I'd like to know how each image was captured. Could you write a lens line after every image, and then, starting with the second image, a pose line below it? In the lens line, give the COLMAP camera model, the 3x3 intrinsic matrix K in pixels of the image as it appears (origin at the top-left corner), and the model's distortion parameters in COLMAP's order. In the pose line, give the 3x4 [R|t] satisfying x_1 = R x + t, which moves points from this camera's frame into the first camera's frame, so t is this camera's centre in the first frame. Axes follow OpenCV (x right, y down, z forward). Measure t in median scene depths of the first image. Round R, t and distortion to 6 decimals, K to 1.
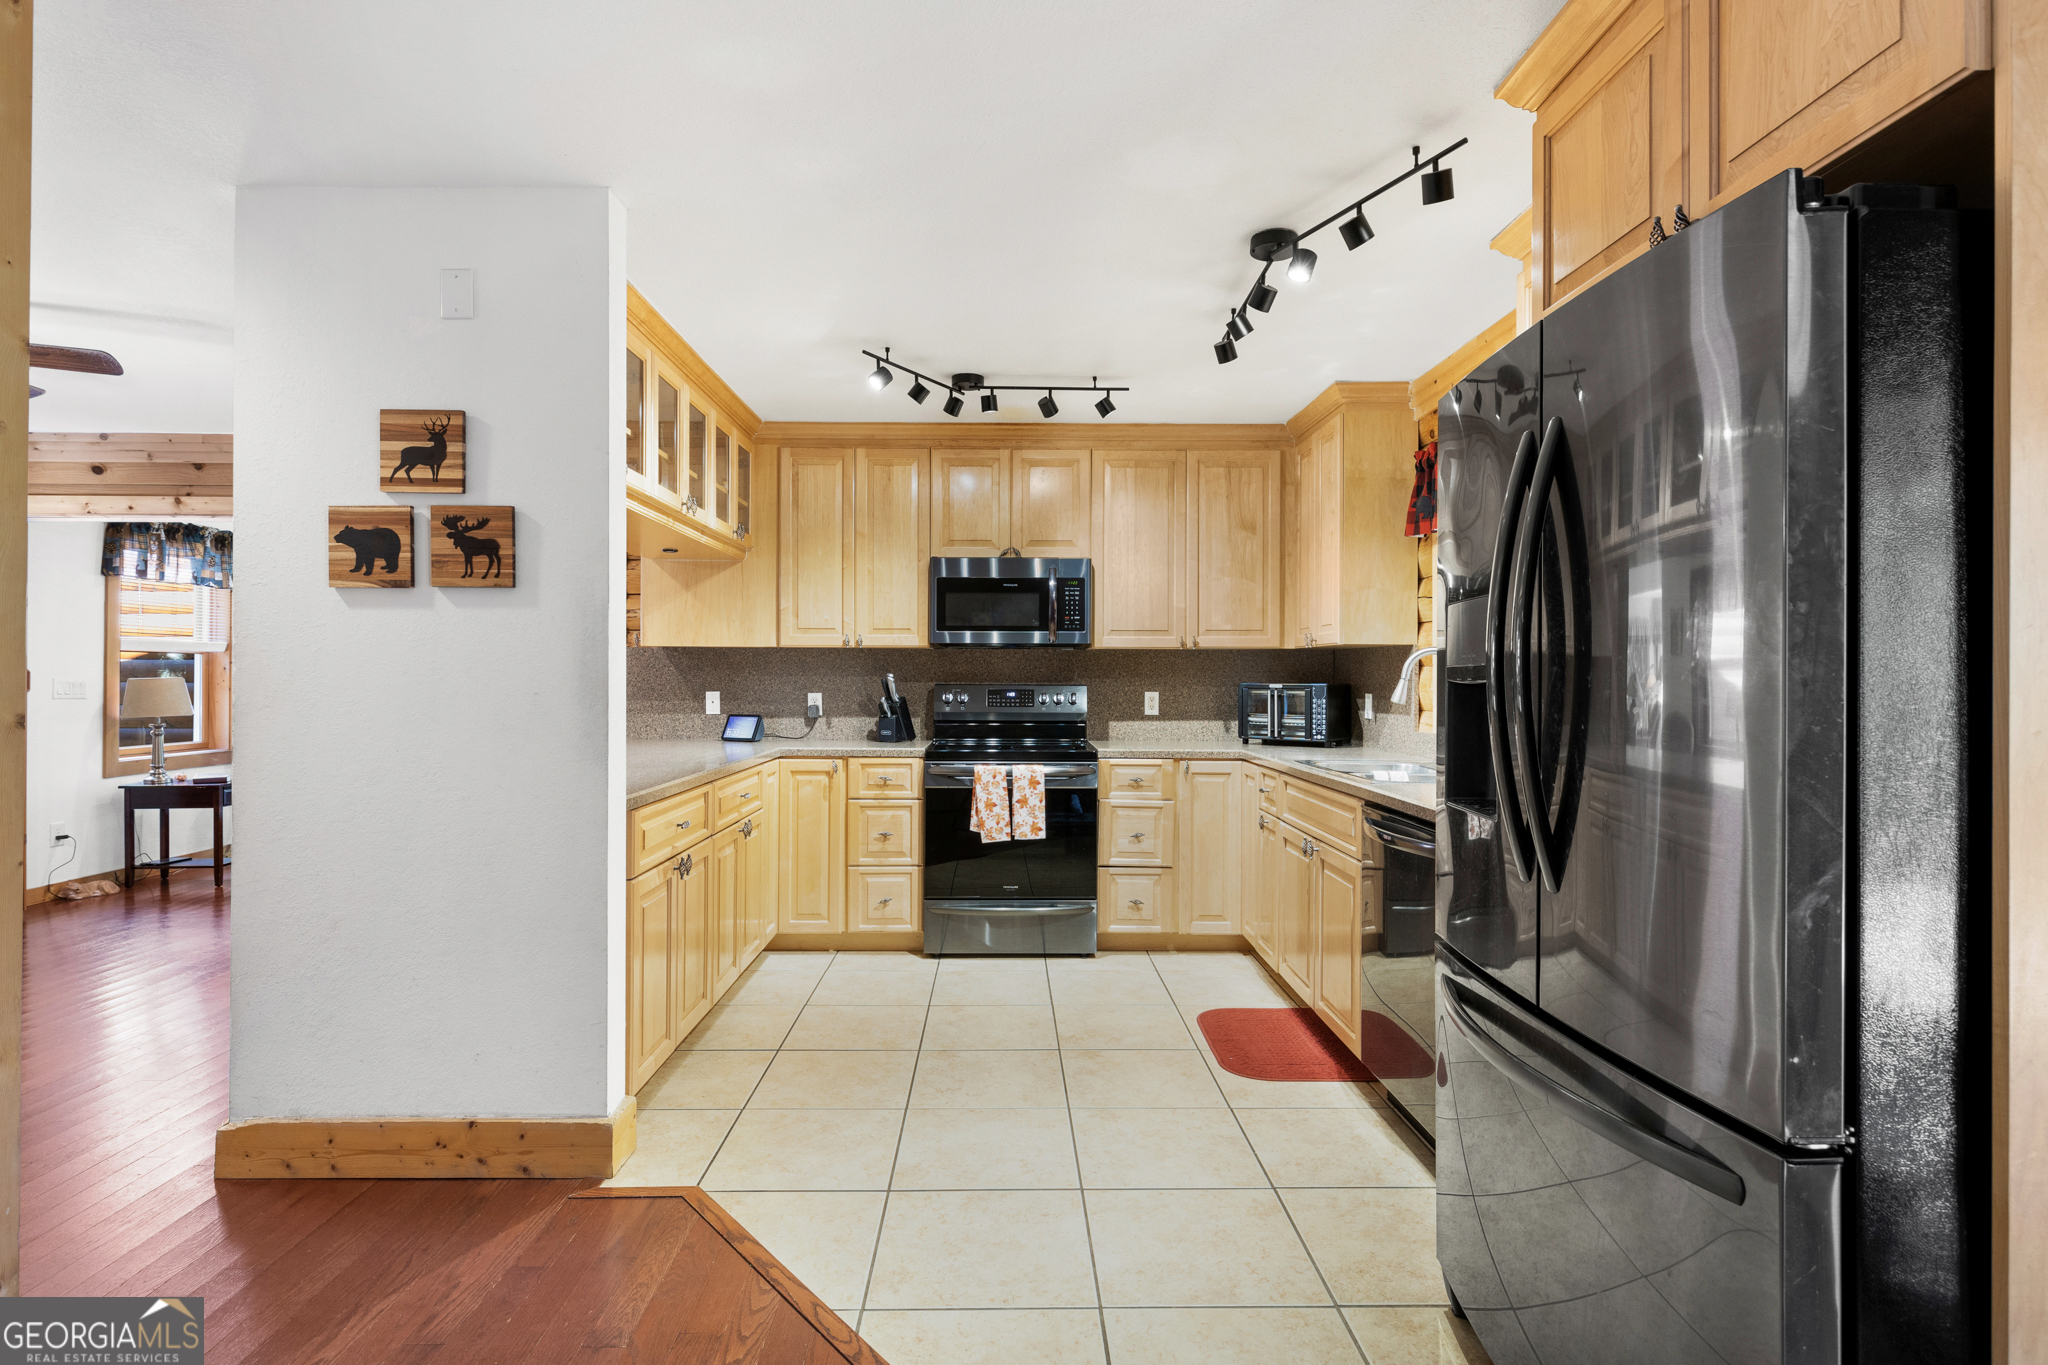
lens RADIAL K [[1037.8, 0, 1024.6], [0, 1037.8, 676.8], [0, 0, 1]] dist [-0.003141, -0.000078]
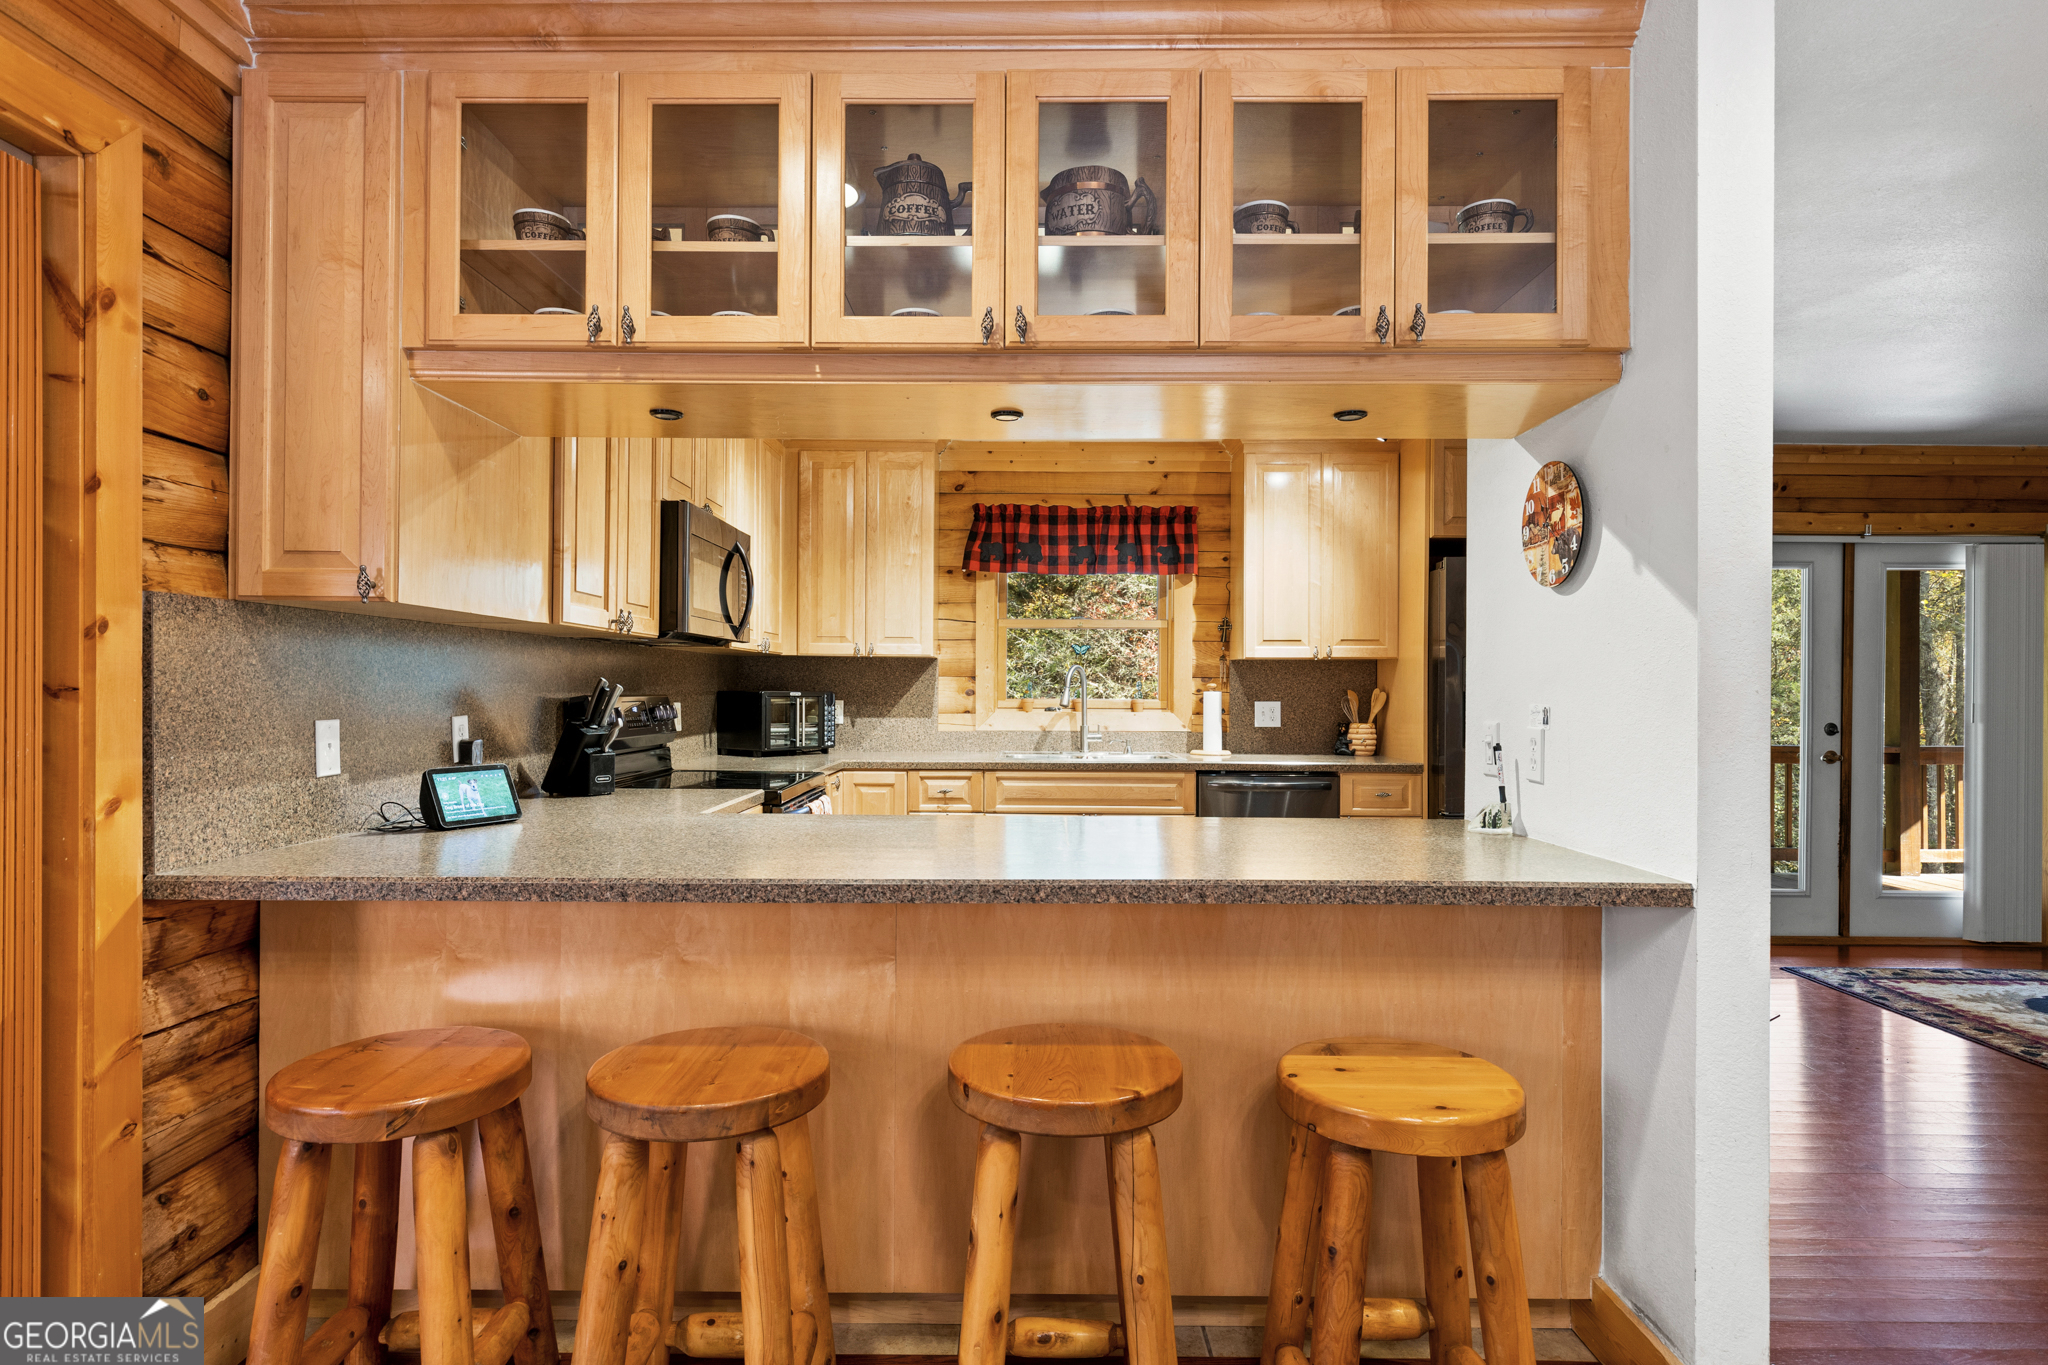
lens RADIAL K [[1097.0, 0, 1017.4], [0, 1097.0, 683.3], [0, 0, 1]] dist [0.002041, 0.000496]
pose [[0.011635, 0.000524, 0.999932, -0.765730], [-0.003973, 0.999992, -0.000477, -0.000955], [-0.999924, -0.003967, 0.011637, 0.768080]]
